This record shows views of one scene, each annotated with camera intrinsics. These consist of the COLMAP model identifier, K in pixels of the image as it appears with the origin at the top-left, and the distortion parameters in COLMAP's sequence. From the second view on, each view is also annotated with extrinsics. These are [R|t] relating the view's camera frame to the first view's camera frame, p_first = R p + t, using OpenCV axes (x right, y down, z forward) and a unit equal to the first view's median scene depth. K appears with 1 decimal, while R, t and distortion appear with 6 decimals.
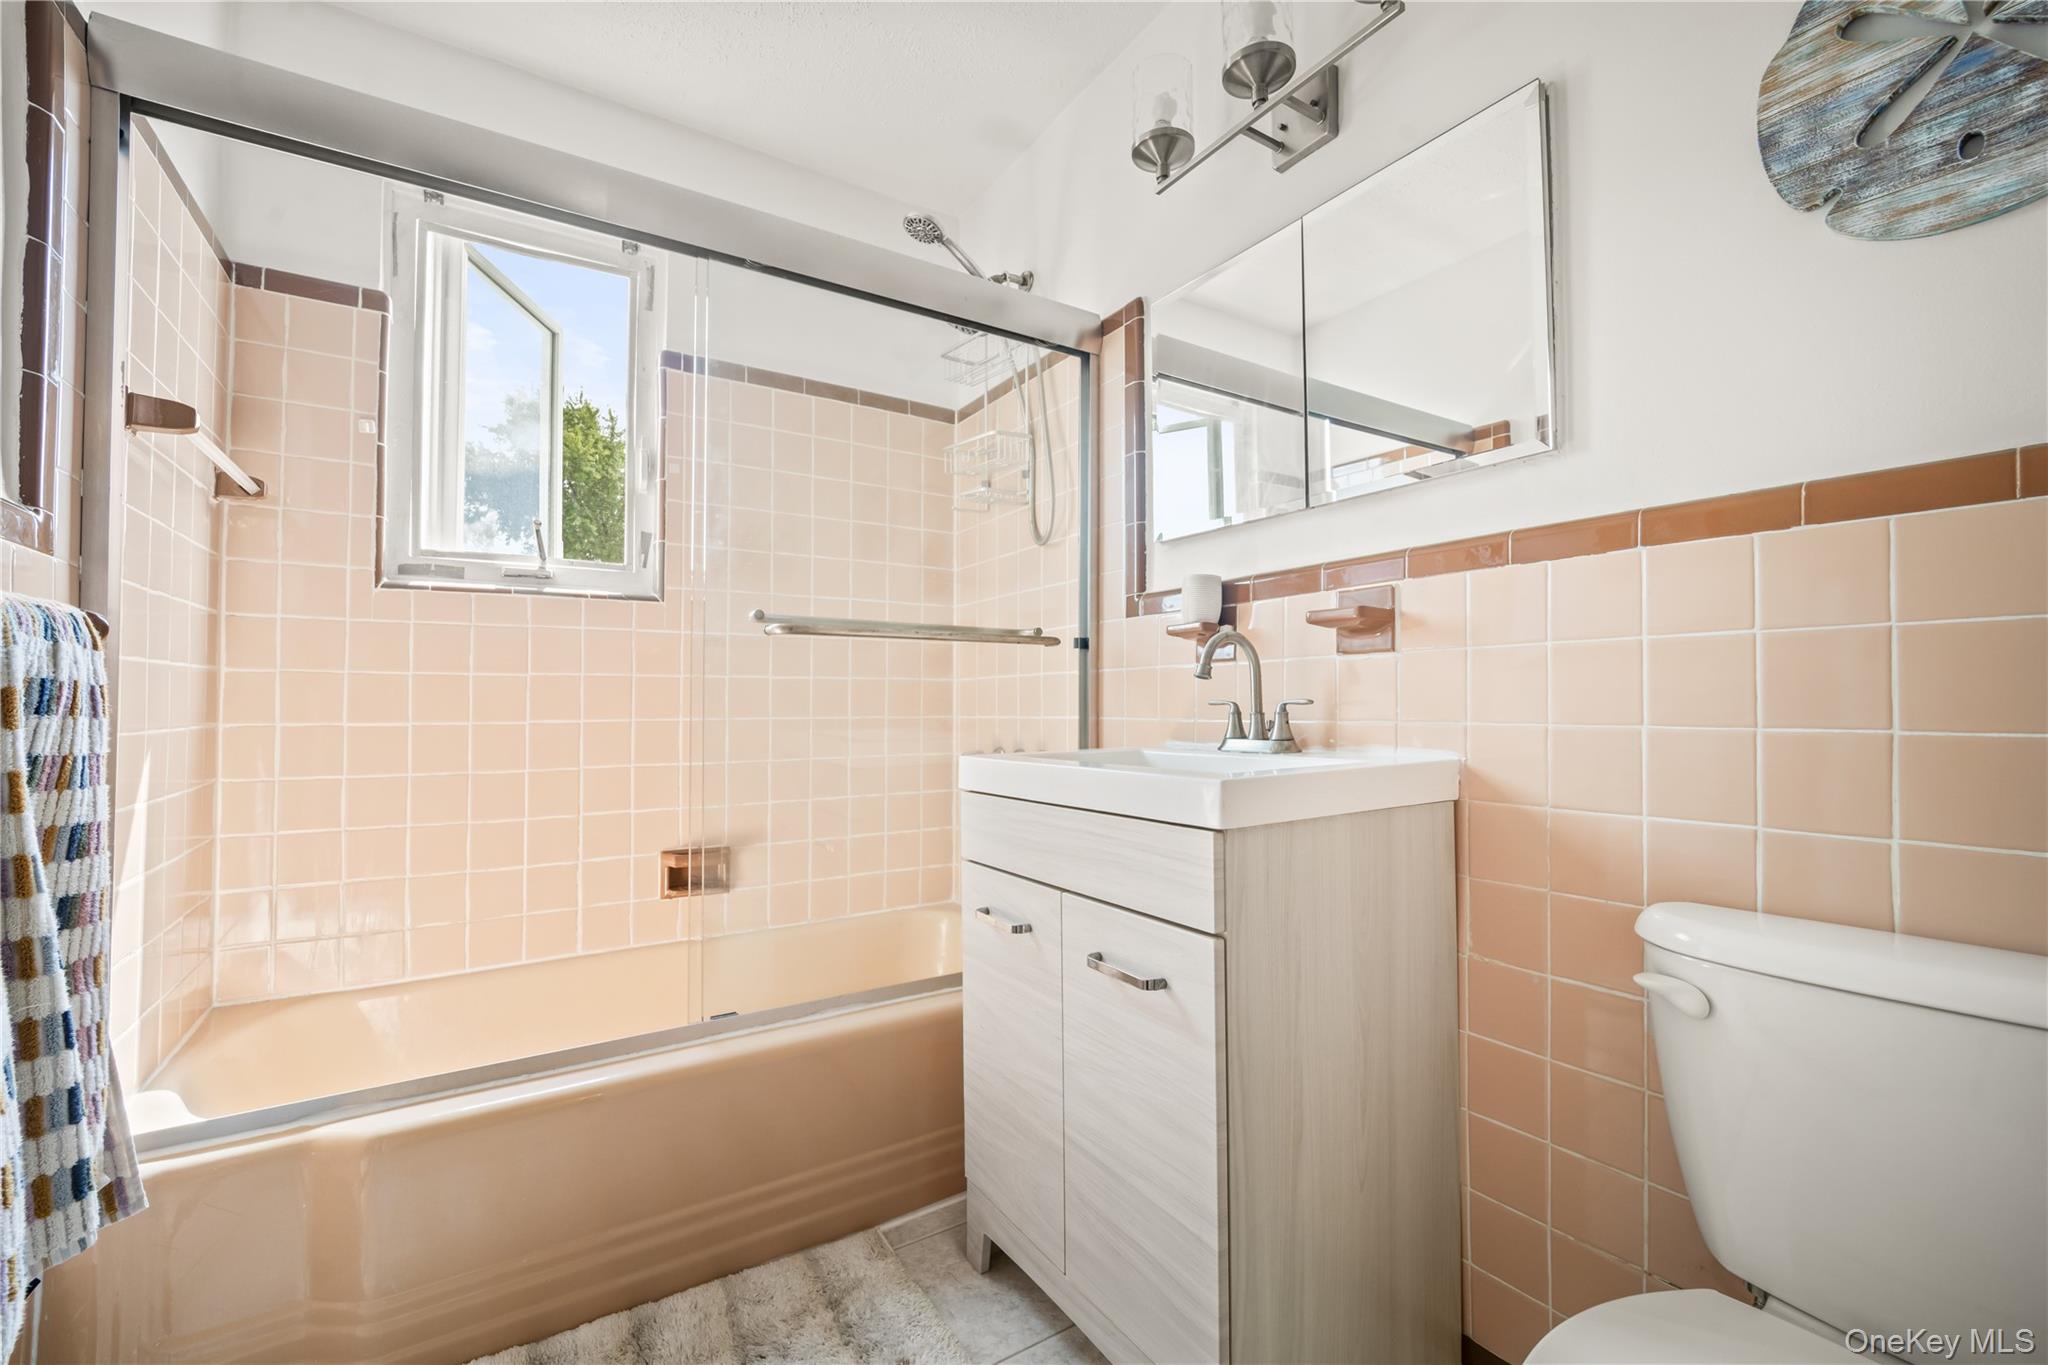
lens RADIAL K [[830.5, 0, 1021.2], [0, 830.5, 684.0], [0, 0, 1]] dist [-0.013249, 0.000346]
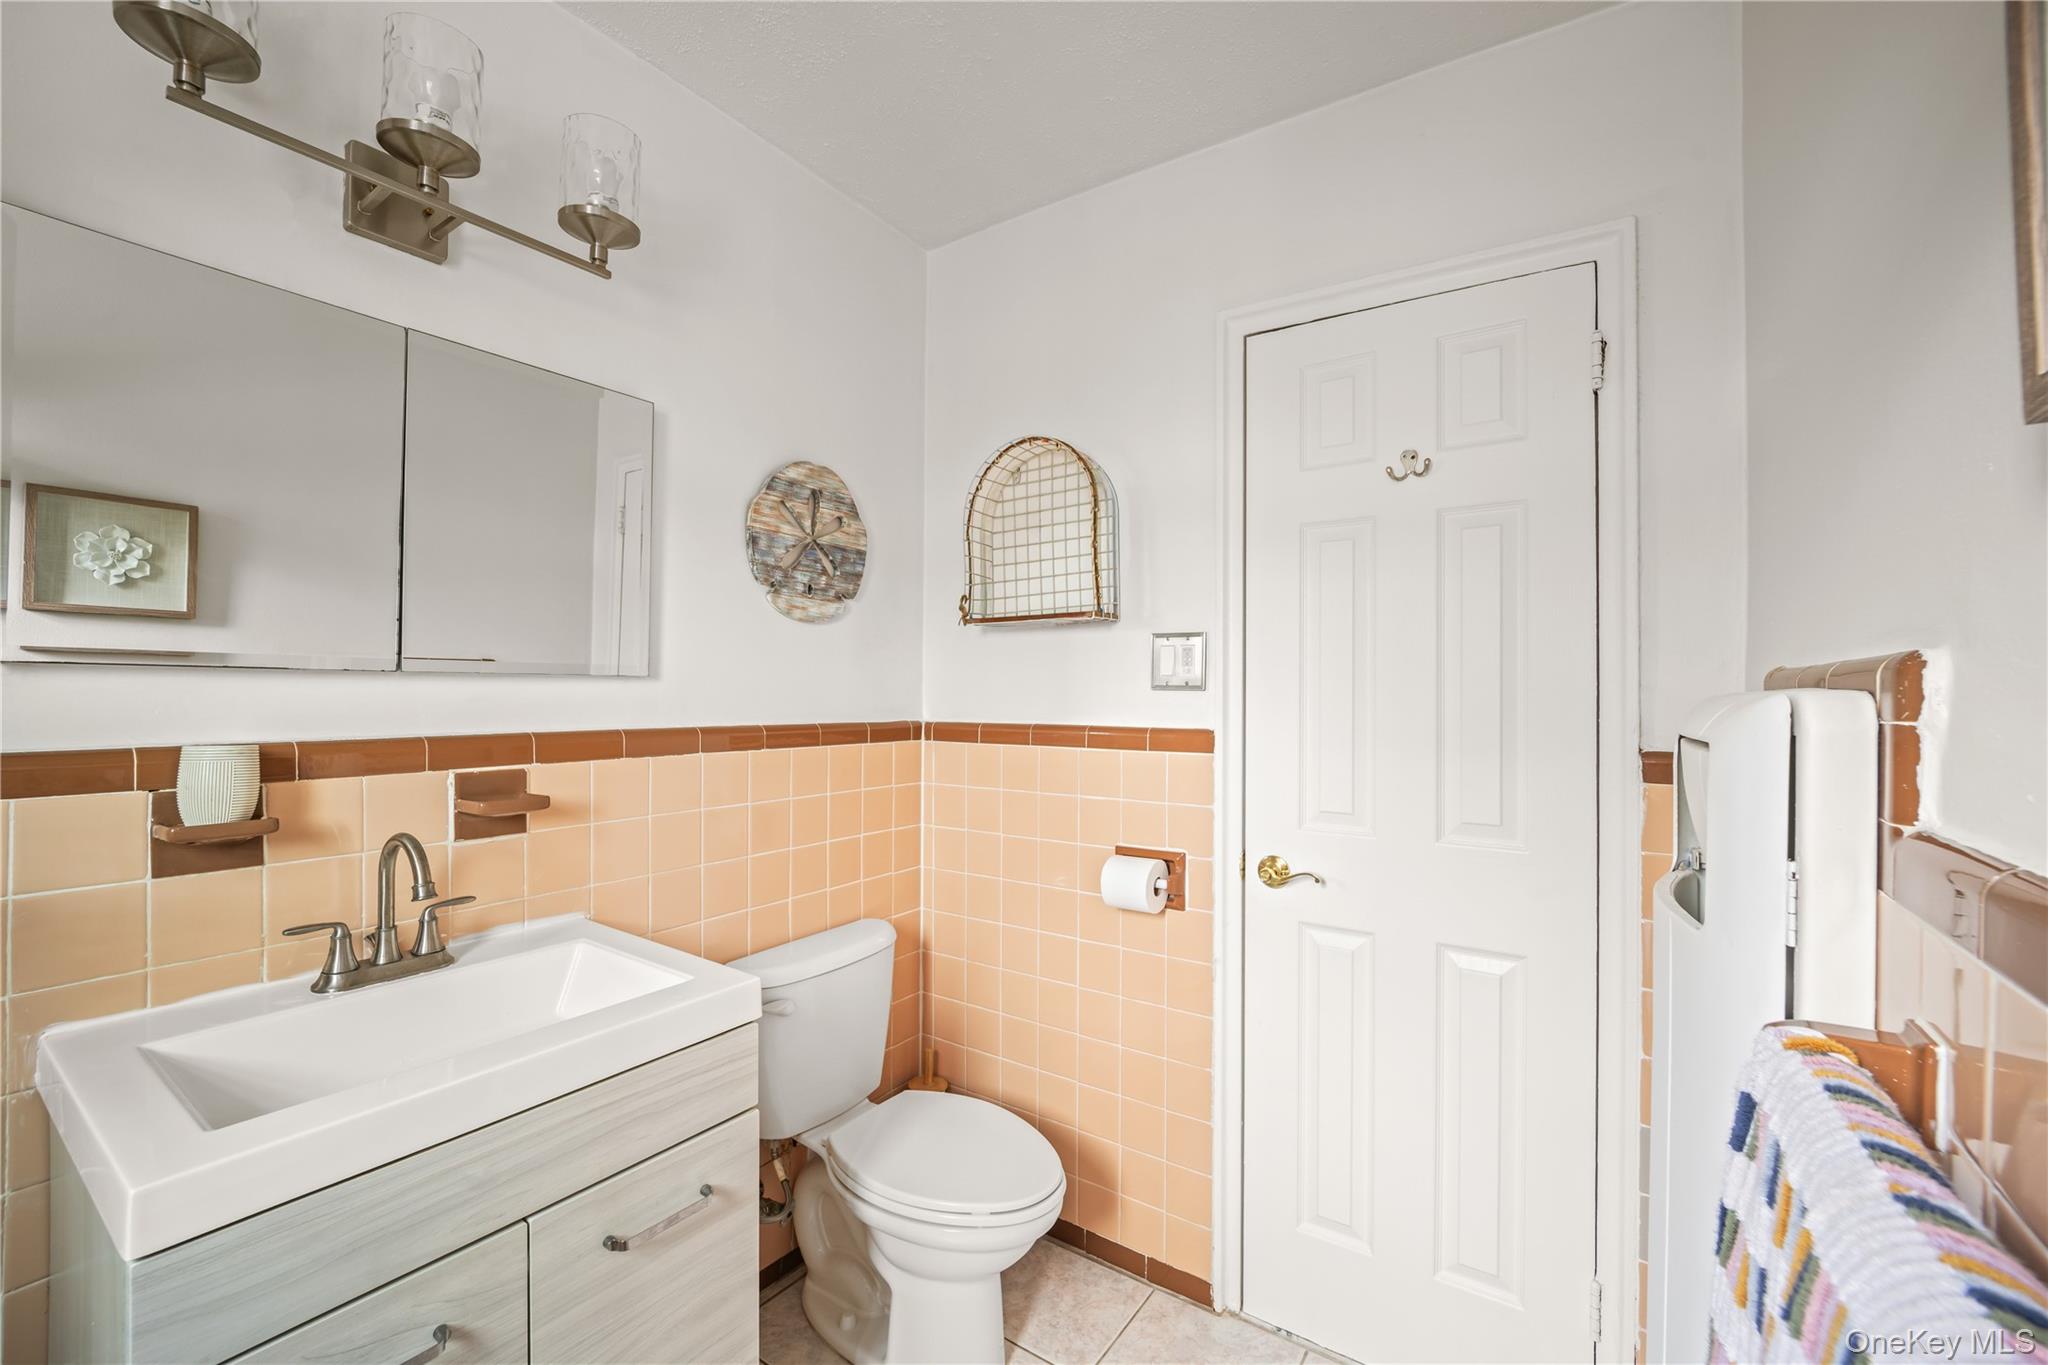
lens RADIAL K [[830.5, 0, 1023.0], [0, 830.5, 688.7], [0, 0, 1]] dist [-0.013249, 0.000346]
pose [[-0.383698, -0.001378, 0.923458, -1.121887], [-0.028304, 0.999547, -0.010269, -0.334798], [-0.923025, -0.030078, -0.383563, 1.200124]]
